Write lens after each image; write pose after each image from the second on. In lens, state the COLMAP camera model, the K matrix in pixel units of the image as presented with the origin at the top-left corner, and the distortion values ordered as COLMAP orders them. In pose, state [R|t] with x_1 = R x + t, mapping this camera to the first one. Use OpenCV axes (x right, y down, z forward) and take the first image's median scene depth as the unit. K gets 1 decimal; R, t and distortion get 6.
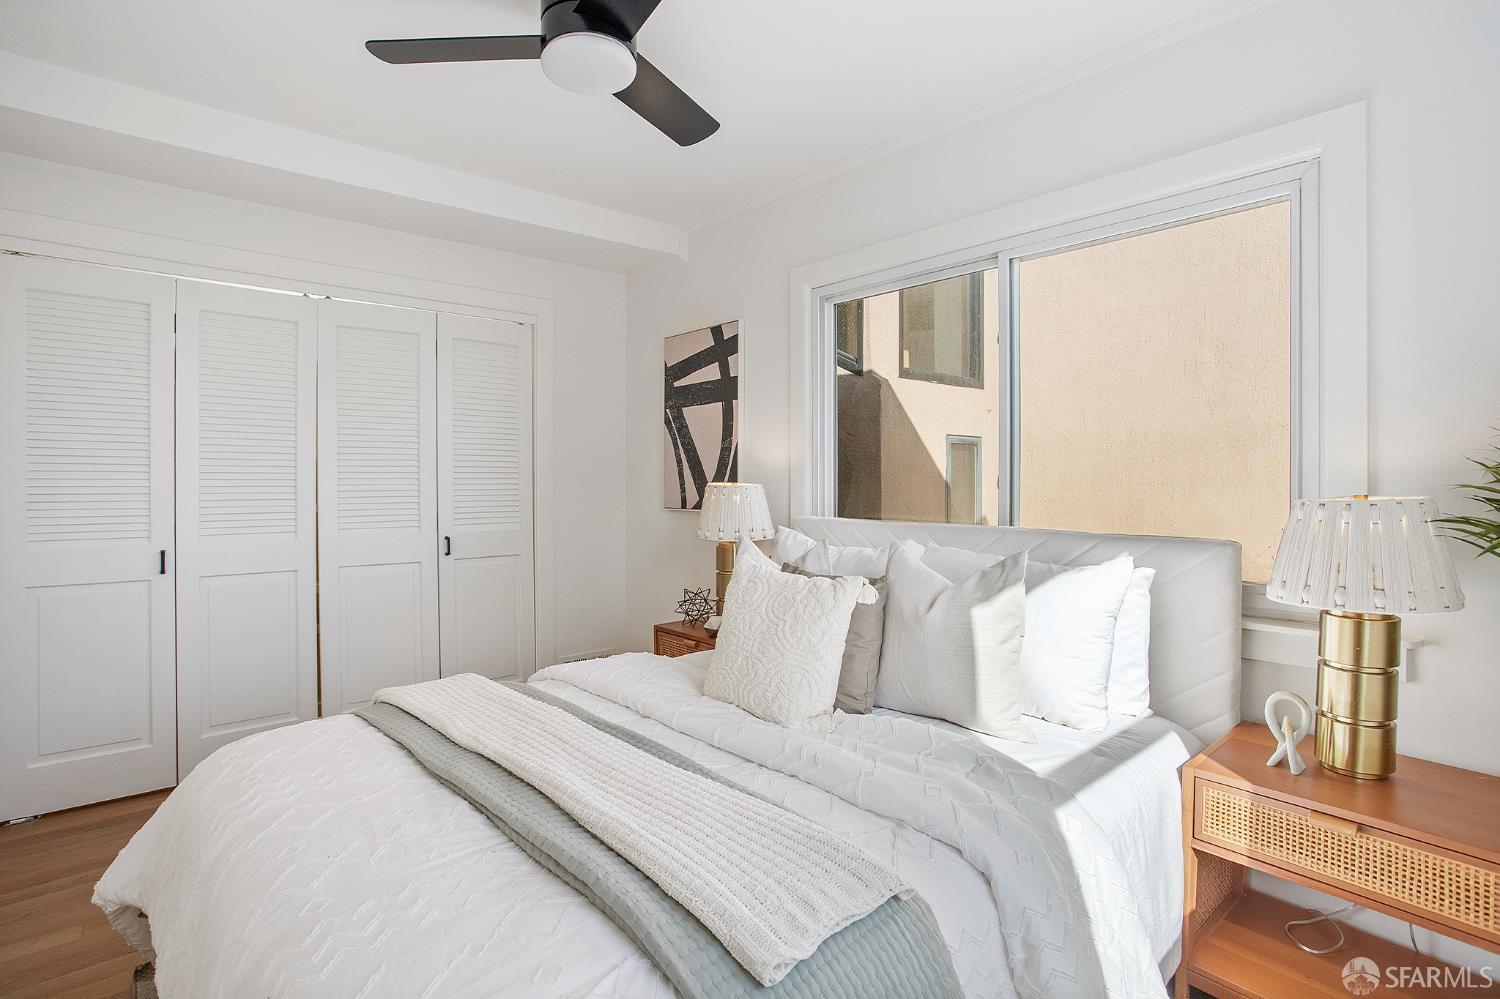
lens RADIAL K [[760.6, 0, 752.9], [0, 760.6, 475.9], [0, 0, 1]] dist [0.001480, -0.001087]
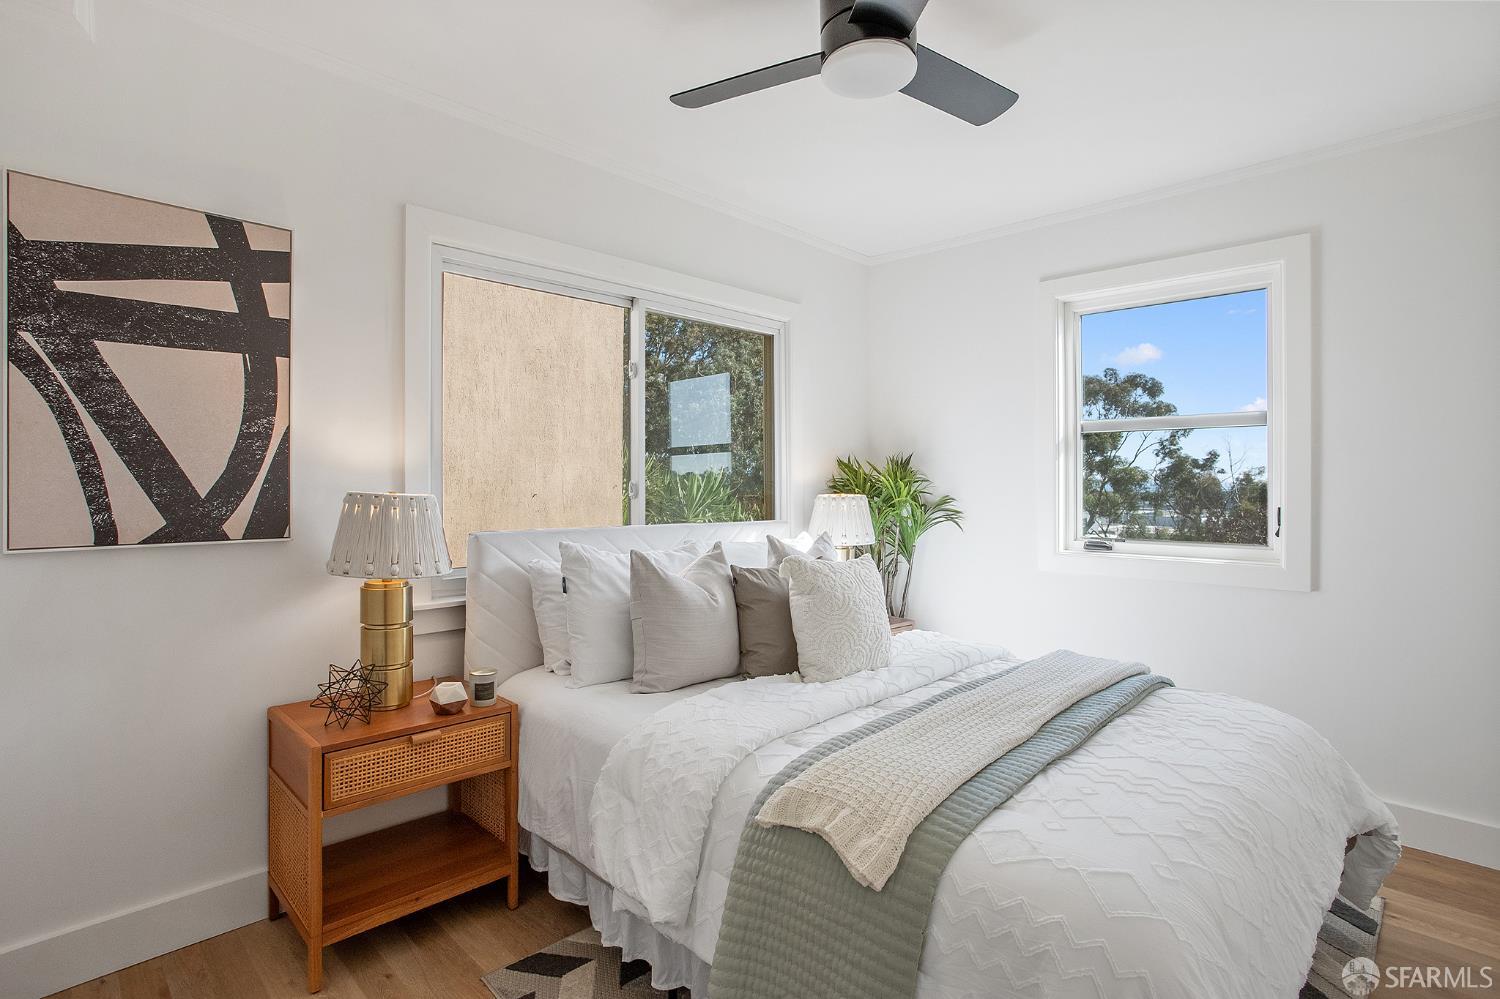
lens RADIAL K [[735.2, 0, 742.2], [0, 735.2, 494.9], [0, 0, 1]] dist [-0.067937, 0.034932]
pose [[-0.039271, -0.006734, 0.999206, -0.928804], [-0.006957, 0.999955, 0.006465, 0.006833], [-0.999204, -0.006698, -0.039316, 0.981934]]
